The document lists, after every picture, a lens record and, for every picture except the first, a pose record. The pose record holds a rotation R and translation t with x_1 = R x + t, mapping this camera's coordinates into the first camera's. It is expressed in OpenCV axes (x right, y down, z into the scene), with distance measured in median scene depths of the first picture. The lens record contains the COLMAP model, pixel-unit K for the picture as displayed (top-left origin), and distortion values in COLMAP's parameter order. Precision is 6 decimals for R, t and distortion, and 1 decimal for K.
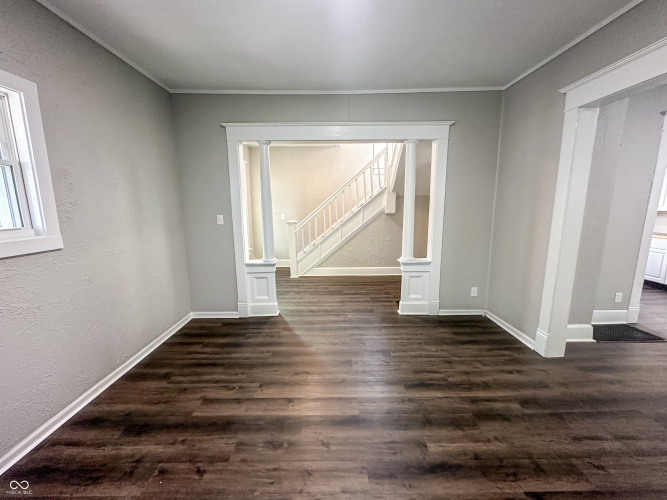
lens RADIAL K [[268.0, 0, 330.4], [0, 268.0, 250.6], [0, 0, 1]] dist [-0.006267, -0.000630]
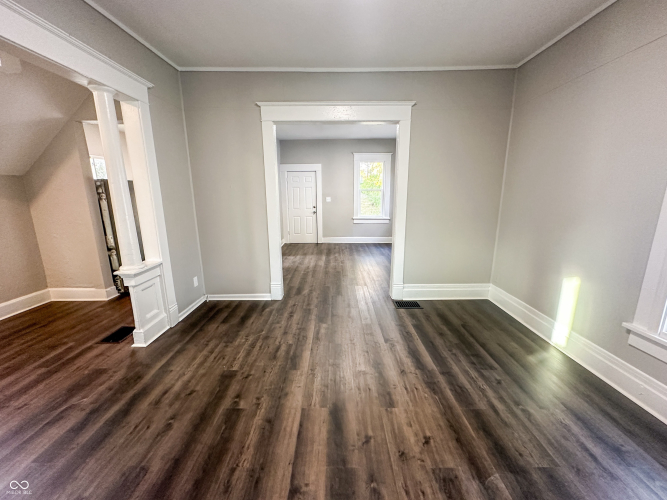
lens RADIAL K [[268.0, 0, 332.6], [0, 268.0, 251.8], [0, 0, 1]] dist [-0.006267, -0.000630]
pose [[-0.000879, -0.202433, 0.979296, -0.468606], [0.171830, 0.964700, 0.199570, -0.070321], [-0.985126, 0.168448, 0.033936, 0.569944]]
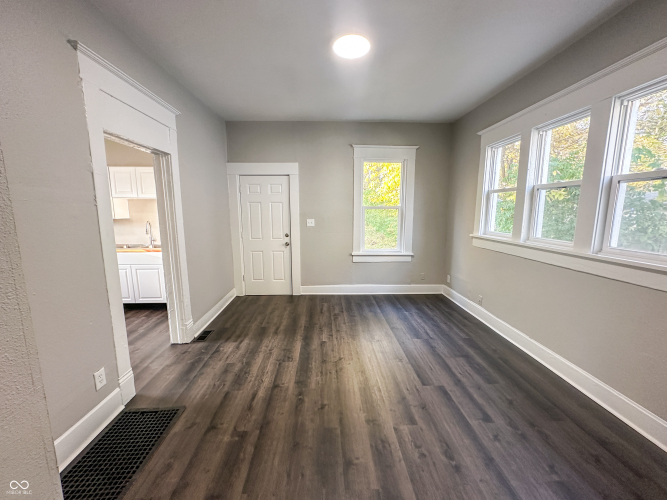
lens RADIAL K [[268.0, 0, 329.0], [0, 268.0, 250.6], [0, 0, 1]] dist [-0.006267, -0.000630]
pose [[-0.036961, -0.137113, 0.989866, 0.625038], [0.163288, 0.976401, 0.141345, -0.092094], [-0.985886, 0.166858, -0.013700, 0.556834]]
